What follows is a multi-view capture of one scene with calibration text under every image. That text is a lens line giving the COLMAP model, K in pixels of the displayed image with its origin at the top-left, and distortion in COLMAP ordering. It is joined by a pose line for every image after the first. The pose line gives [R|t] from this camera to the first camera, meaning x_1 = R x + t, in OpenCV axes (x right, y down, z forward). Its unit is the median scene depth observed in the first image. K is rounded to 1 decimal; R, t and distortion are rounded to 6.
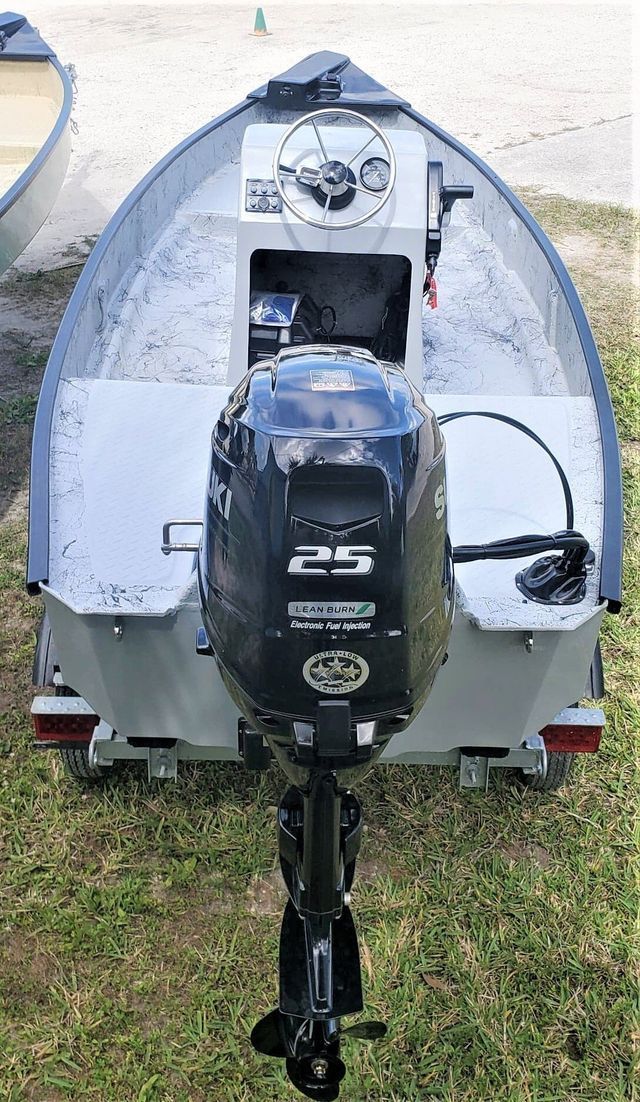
lens RADIAL K [[1294.2, 0, 318.1], [0, 1294.2, 507.7], [0, 0, 1]] dist [0.262826, -0.909441]
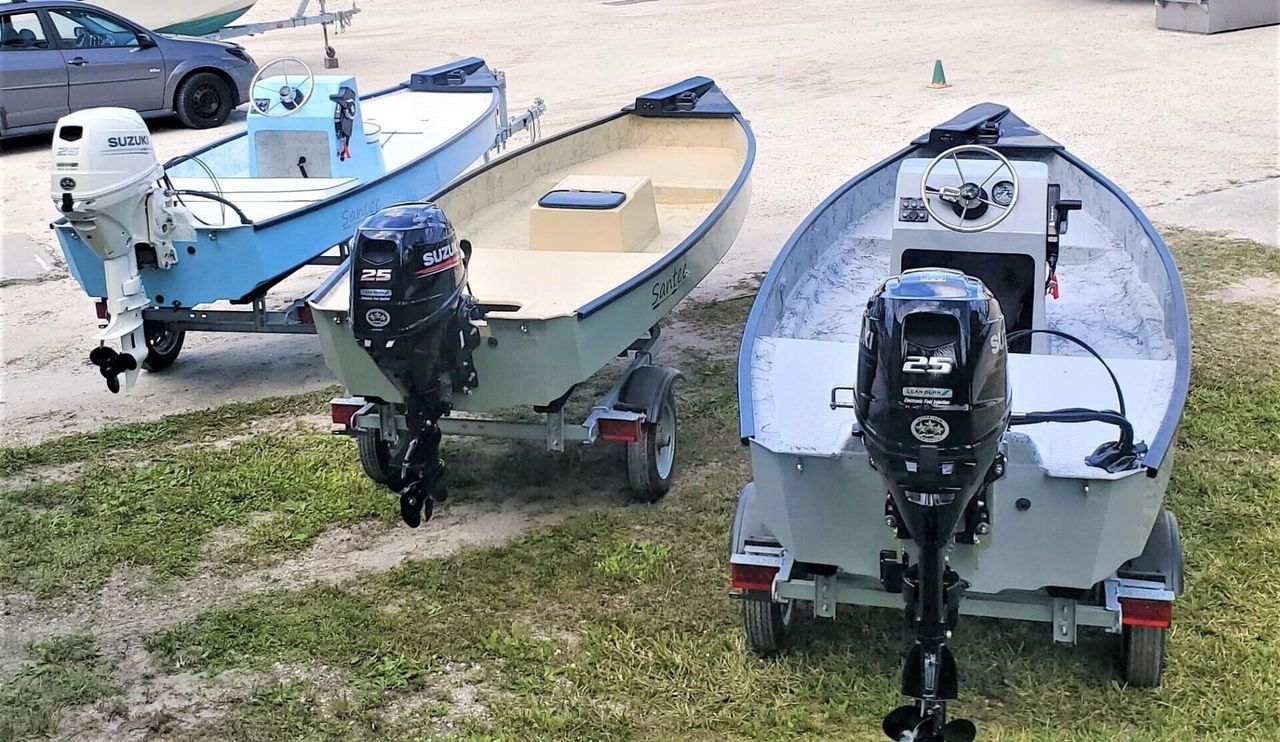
lens RADIAL K [[1503.3, 0, 637.8], [0, 1503.3, 282.1], [0, 0, 1]] dist [0.262826, -0.909441]
pose [[0.971757, 0.009616, -0.235787, 0.041856], [-0.060329, 0.976090, -0.208827, 0.142748], [0.228142, 0.217153, 0.949103, -0.415073]]
